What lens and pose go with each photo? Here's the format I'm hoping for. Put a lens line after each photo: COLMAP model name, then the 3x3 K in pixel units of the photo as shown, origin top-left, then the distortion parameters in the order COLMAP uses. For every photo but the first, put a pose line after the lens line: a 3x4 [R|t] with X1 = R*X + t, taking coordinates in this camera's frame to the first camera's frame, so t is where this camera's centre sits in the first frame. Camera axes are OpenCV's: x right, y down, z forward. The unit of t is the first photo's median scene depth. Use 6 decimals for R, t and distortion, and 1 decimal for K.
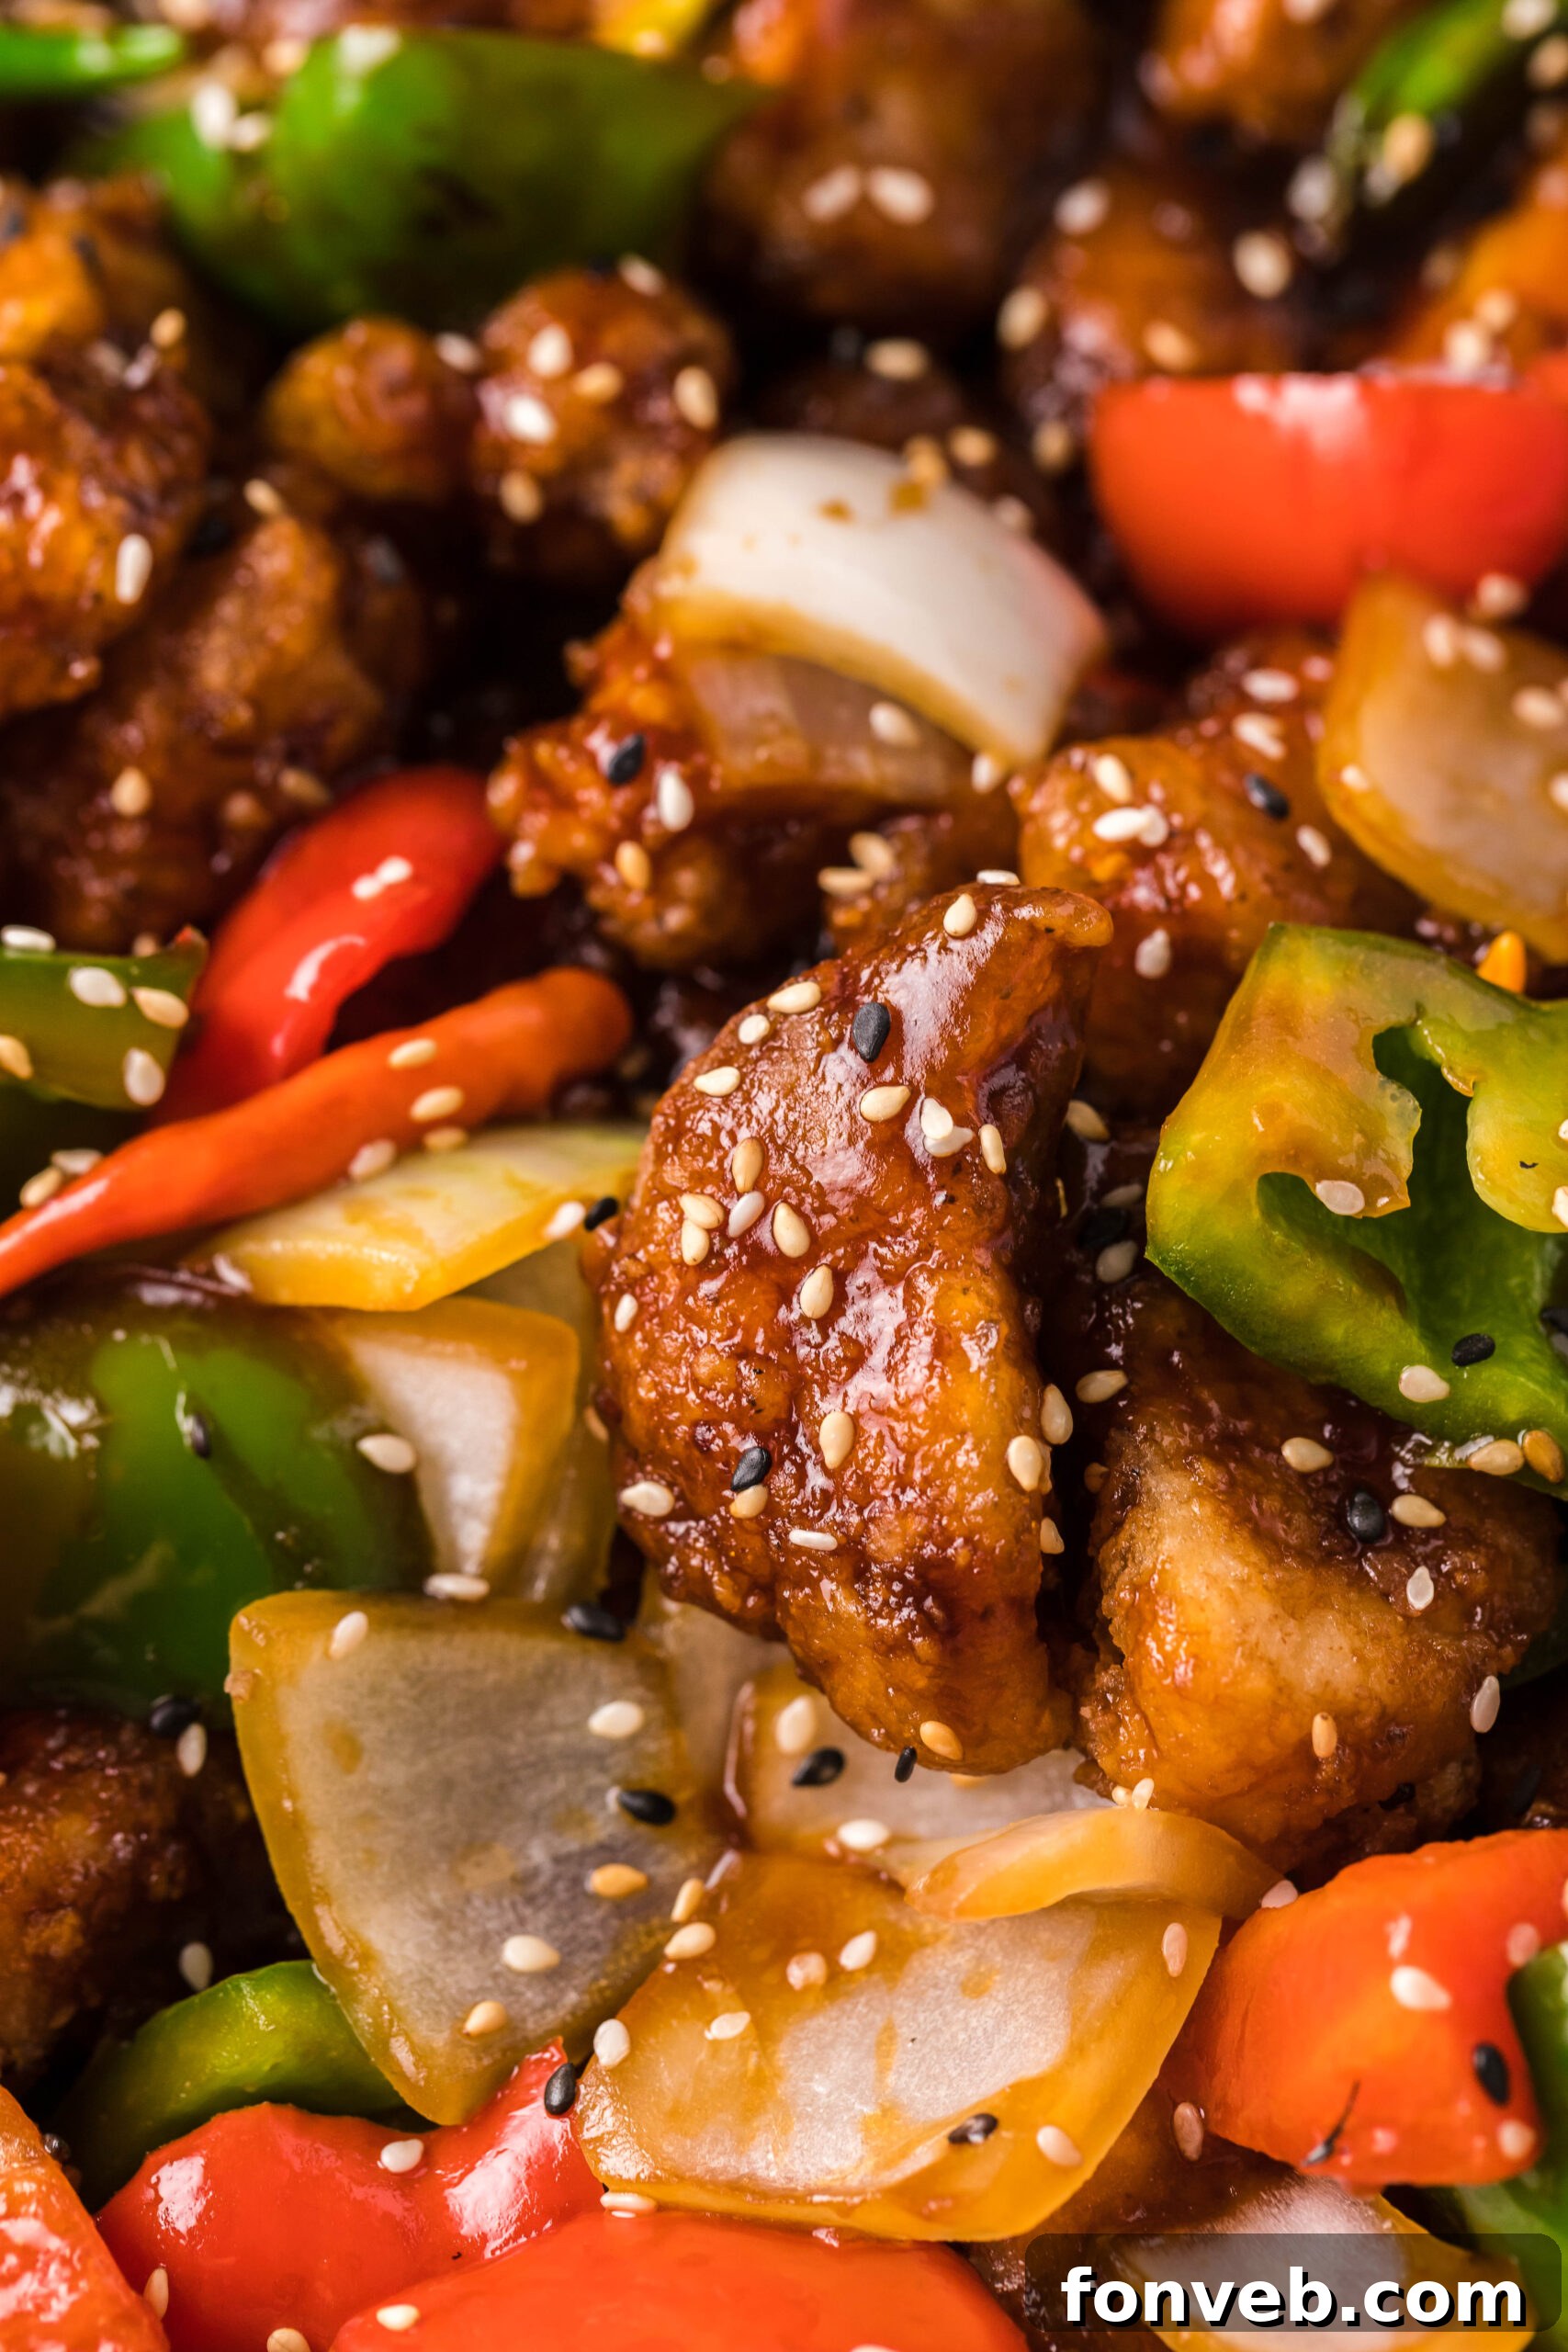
lens RADIAL K [[8842.9, 0, 784.0], [0, 8842.9, 1176.0], [0, 0, 1]] dist [0.049176, -1.732340]
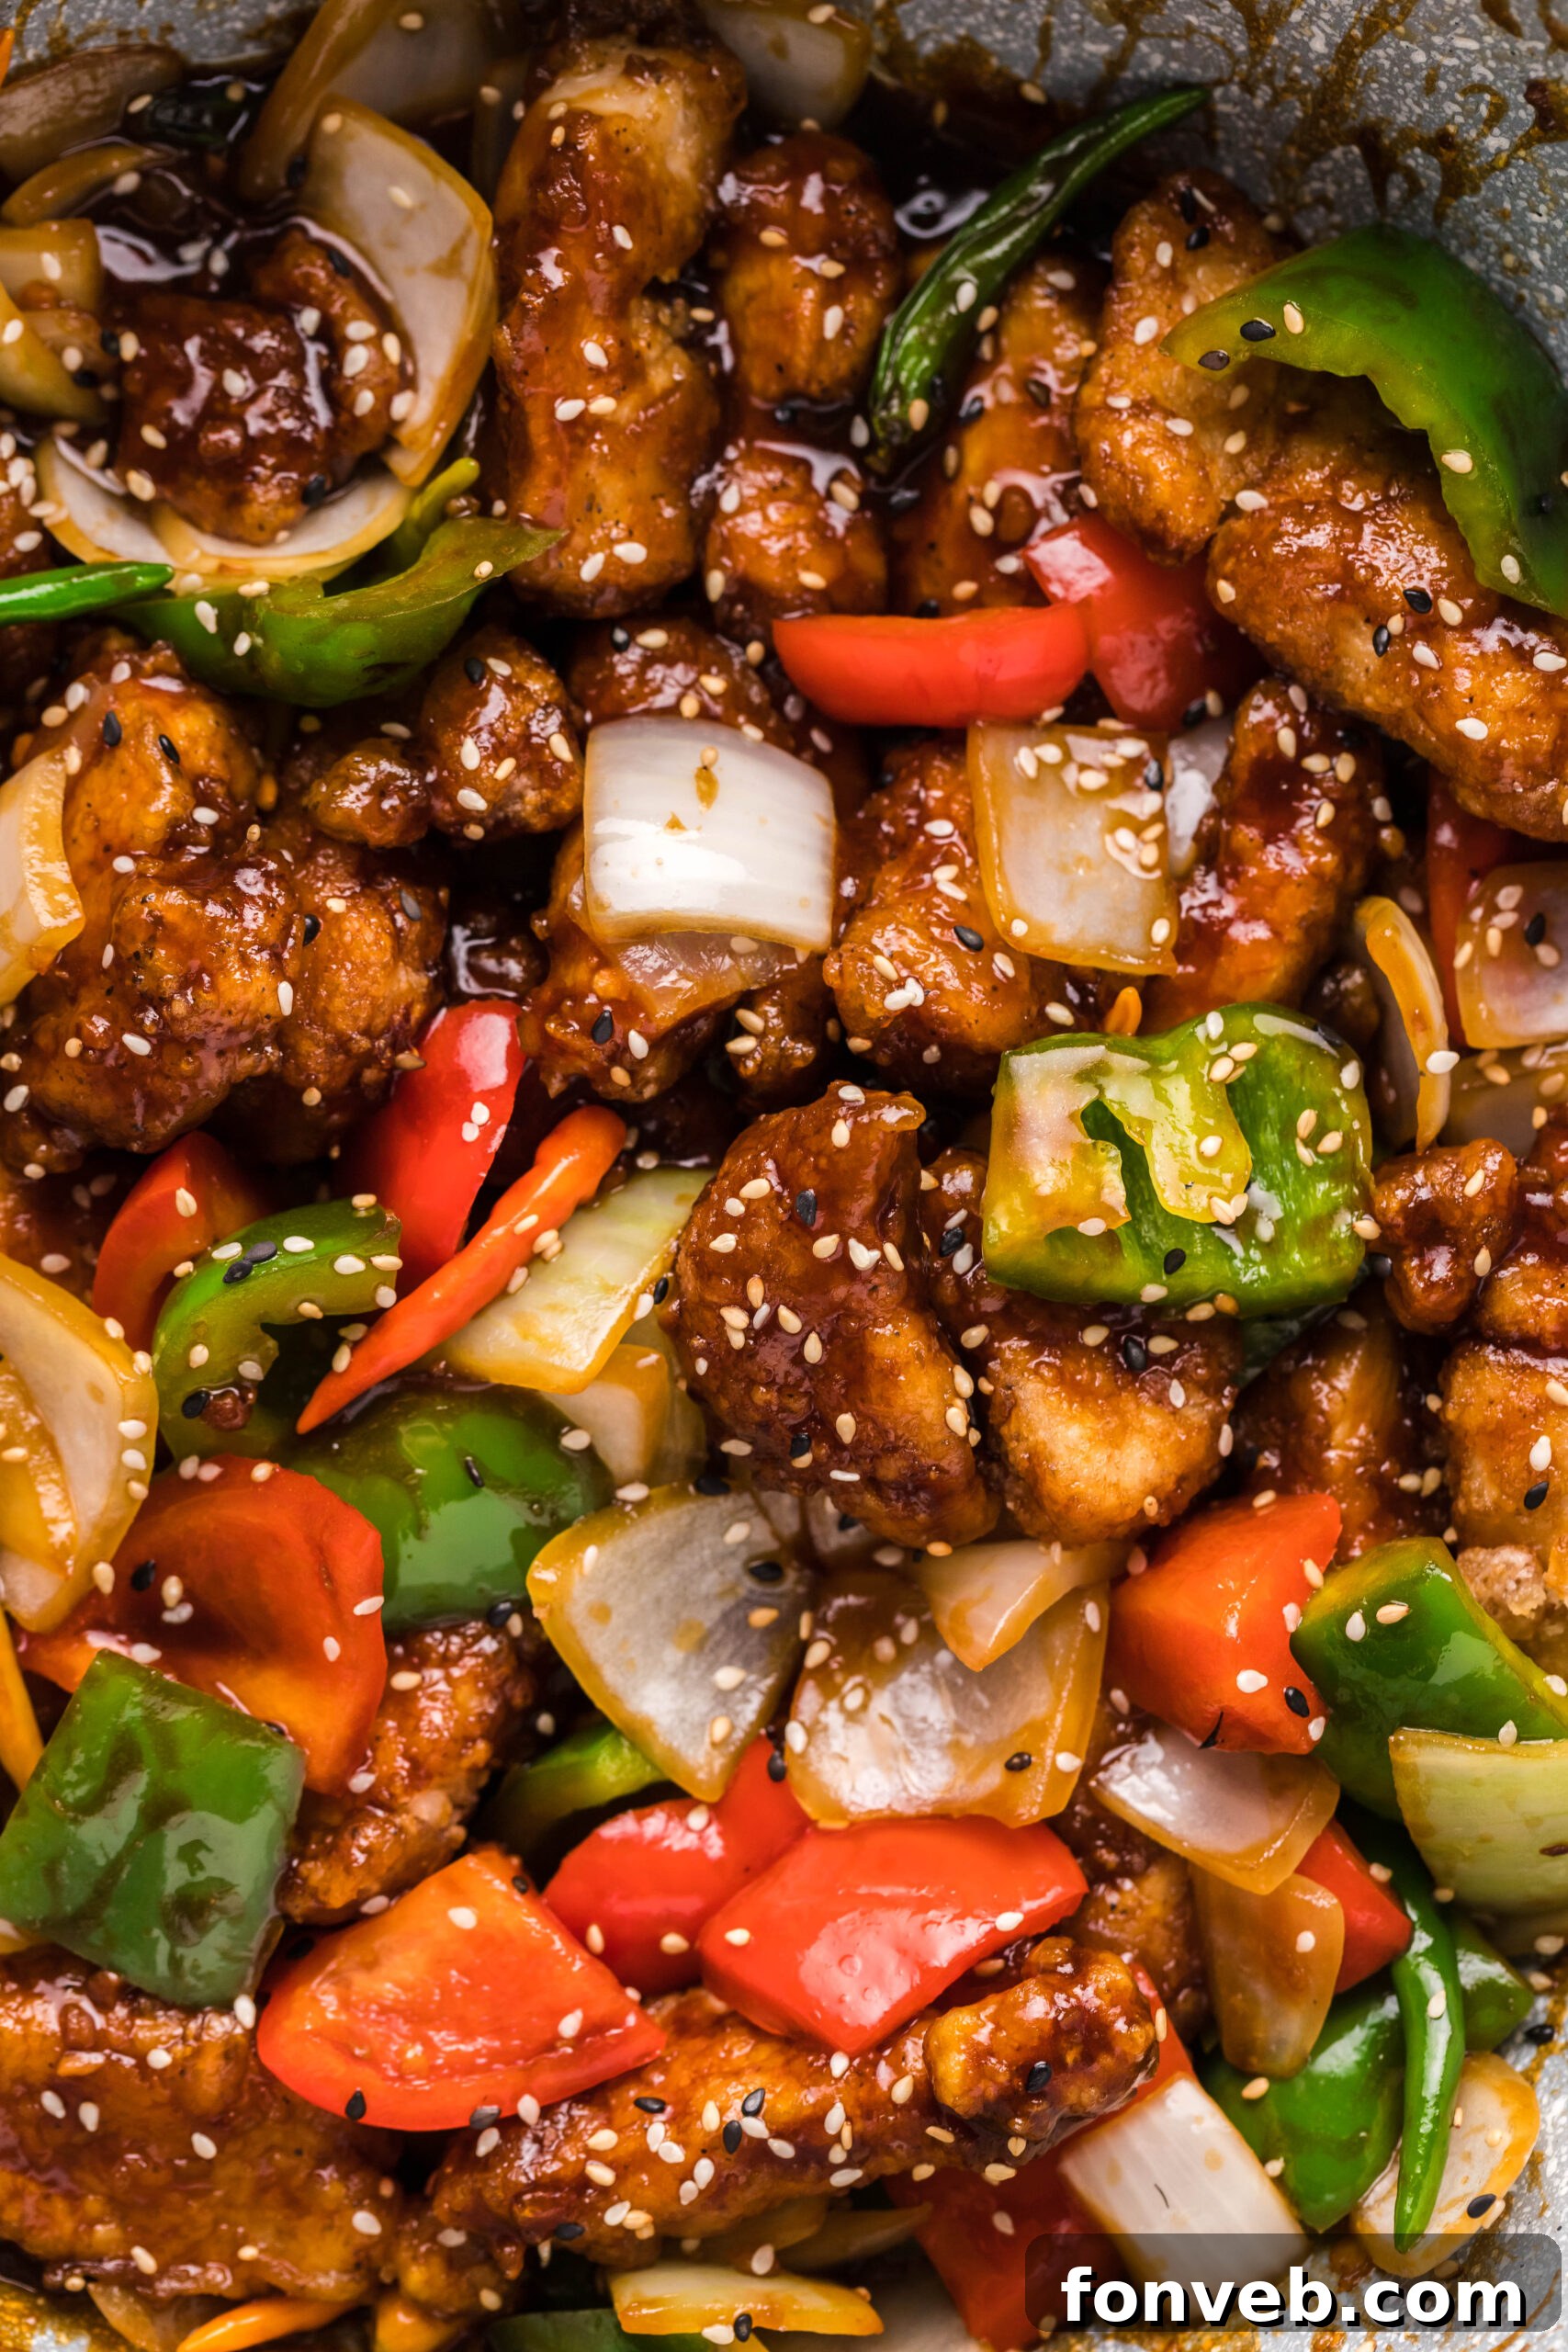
lens RADIAL K [[8374.9, 0, 784.0], [0, 8374.9, 1176.0], [0, 0, 1]] dist [0.030454, -3.315151]
pose [[0.959116, -0.280204, 0.039772, -0.057426], [0.232104, 0.859195, 0.455974, -0.764409], [-0.161938, -0.428101, 0.889104, -0.454090]]
